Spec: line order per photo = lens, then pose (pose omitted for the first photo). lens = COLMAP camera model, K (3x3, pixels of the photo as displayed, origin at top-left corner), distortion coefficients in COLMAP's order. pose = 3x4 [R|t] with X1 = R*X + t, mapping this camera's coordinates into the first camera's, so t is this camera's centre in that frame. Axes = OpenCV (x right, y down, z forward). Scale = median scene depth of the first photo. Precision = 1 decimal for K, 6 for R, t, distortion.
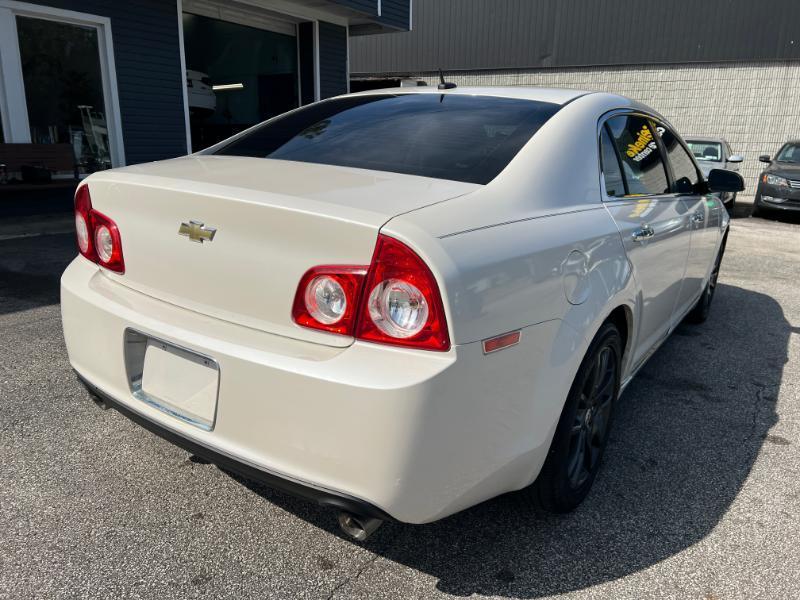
lens RADIAL K [[606.1, 0, 396.3], [0, 606.1, 300.2], [0, 0, 1]] dist [0.044285, -0.049716]
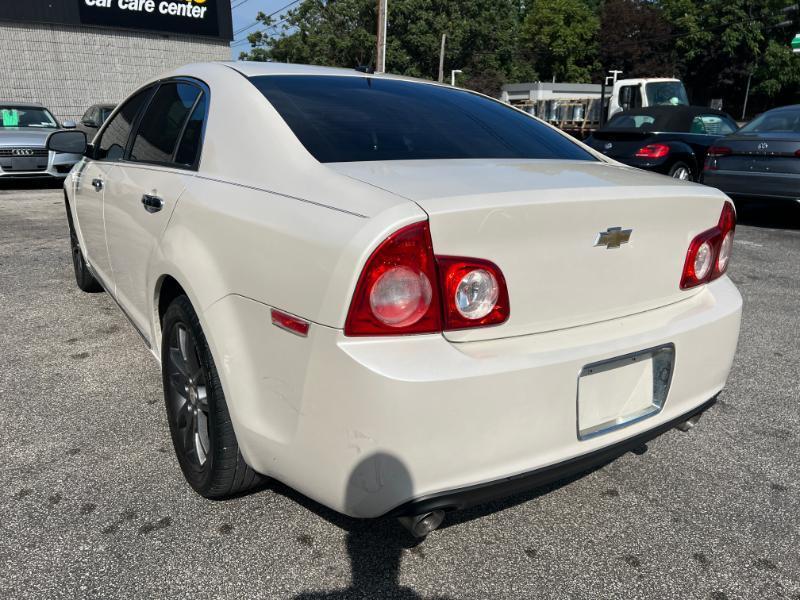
lens RADIAL K [[606.1, 0, 397.3], [0, 606.1, 305.3], [0, 0, 1]] dist [0.044285, -0.049716]
pose [[0.381536, -0.294369, 0.876229, -0.278790], [0.234092, 0.947806, 0.216484, -0.062487], [-0.894221, 0.122521, 0.430531, 0.187656]]
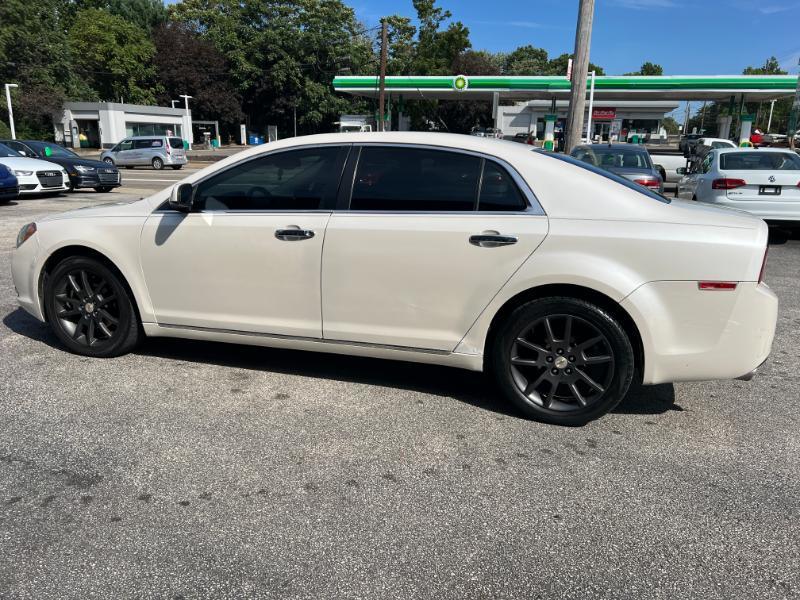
lens RADIAL K [[606.1, 0, 401.9], [0, 606.1, 300.0], [0, 0, 1]] dist [0.044285, -0.049716]
pose [[-0.306841, -0.266844, 0.913588, -0.409377], [0.211093, 0.916905, 0.338712, -0.180001], [-0.928056, 0.296783, -0.225015, 0.550735]]
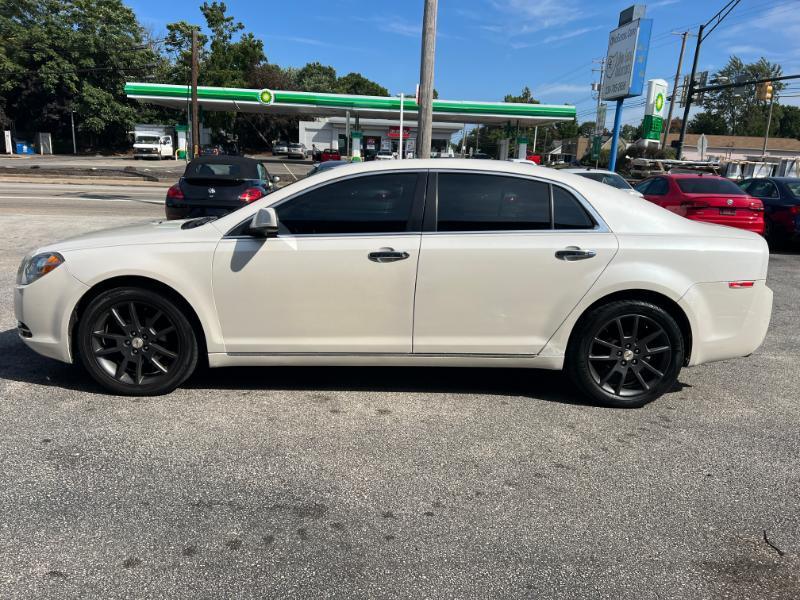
lens RADIAL K [[606.1, 0, 397.2], [0, 606.1, 302.4], [0, 0, 1]] dist [0.044285, -0.049716]
pose [[-0.596006, -0.223811, 0.771159, -0.340640], [0.151050, 0.911977, 0.381422, -0.230844], [-0.788645, 0.343813, -0.509737, 0.742474]]
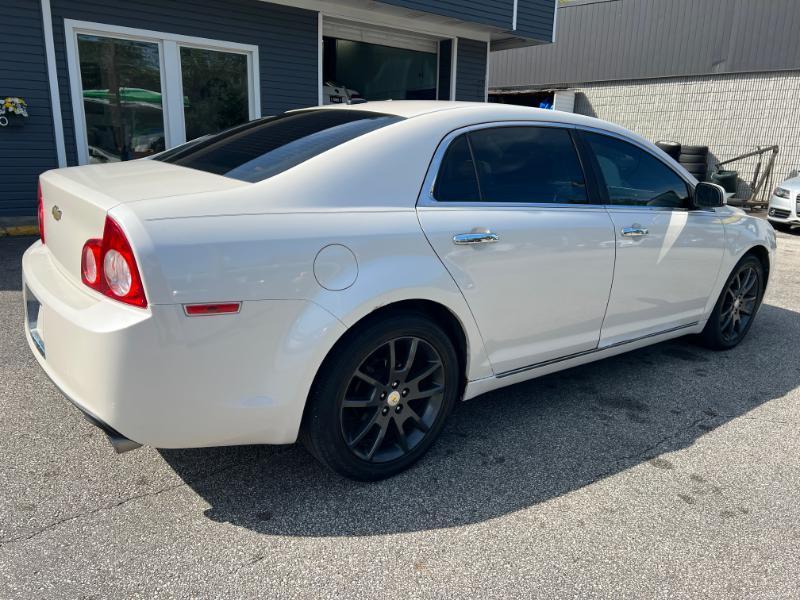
lens RADIAL K [[606.1, 0, 398.7], [0, 606.1, 299.1], [0, 0, 1]] dist [0.044285, -0.049716]
pose [[0.952051, 0.078798, -0.295619, 0.168637], [-0.084887, 0.996360, -0.007798, 0.004942], [0.293928, 0.032518, 0.955274, -0.014547]]
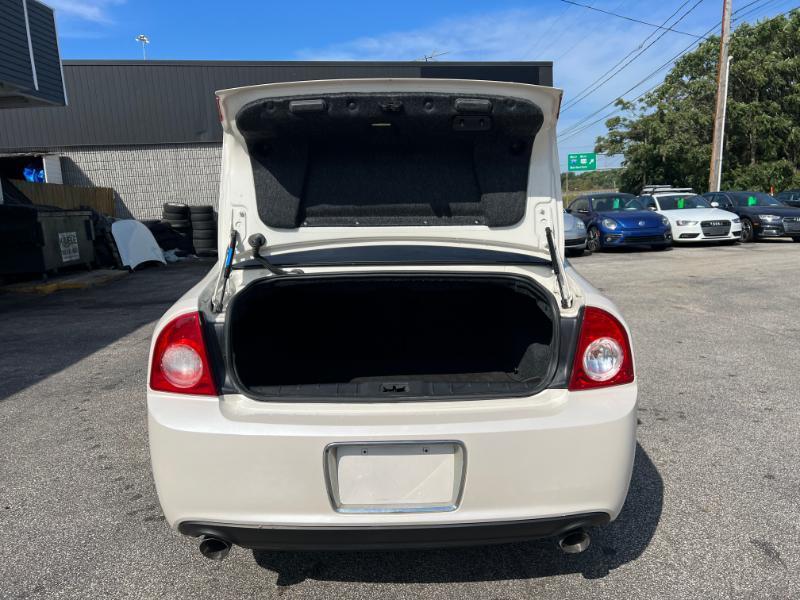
lens RADIAL K [[606.1, 0, 407.3], [0, 606.1, 297.0], [0, 0, 1]] dist [0.044285, -0.049716]
pose [[0.811253, -0.147537, 0.565775, -0.190037], [0.207337, 0.977349, -0.042432, -0.026528], [-0.546699, 0.151729, 0.823467, 0.016570]]
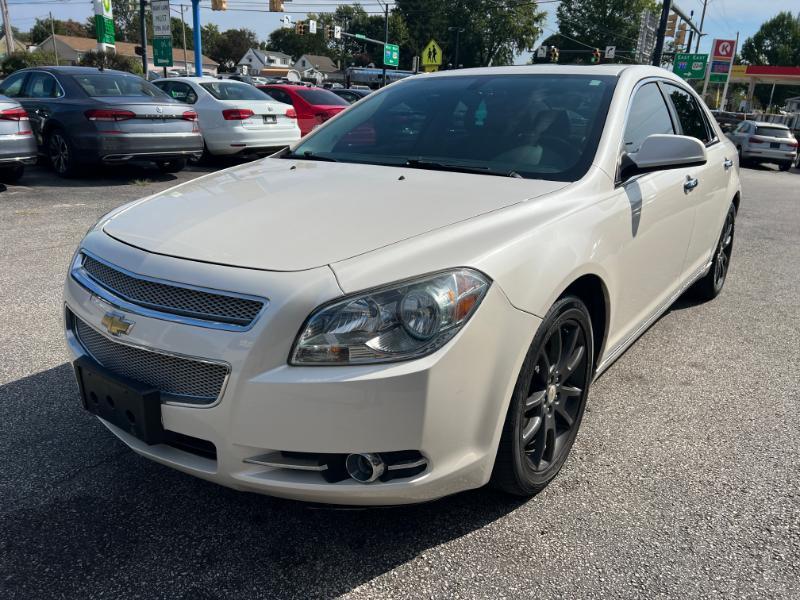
lens RADIAL K [[606.1, 0, 403.8], [0, 606.1, 302.1], [0, 0, 1]] dist [0.044285, -0.049716]
pose [[-0.997123, -0.075744, 0.002890, 0.175627], [-0.062068, 0.837791, 0.542452, -0.225830], [-0.043509, 0.540712, -0.840082, 0.867883]]
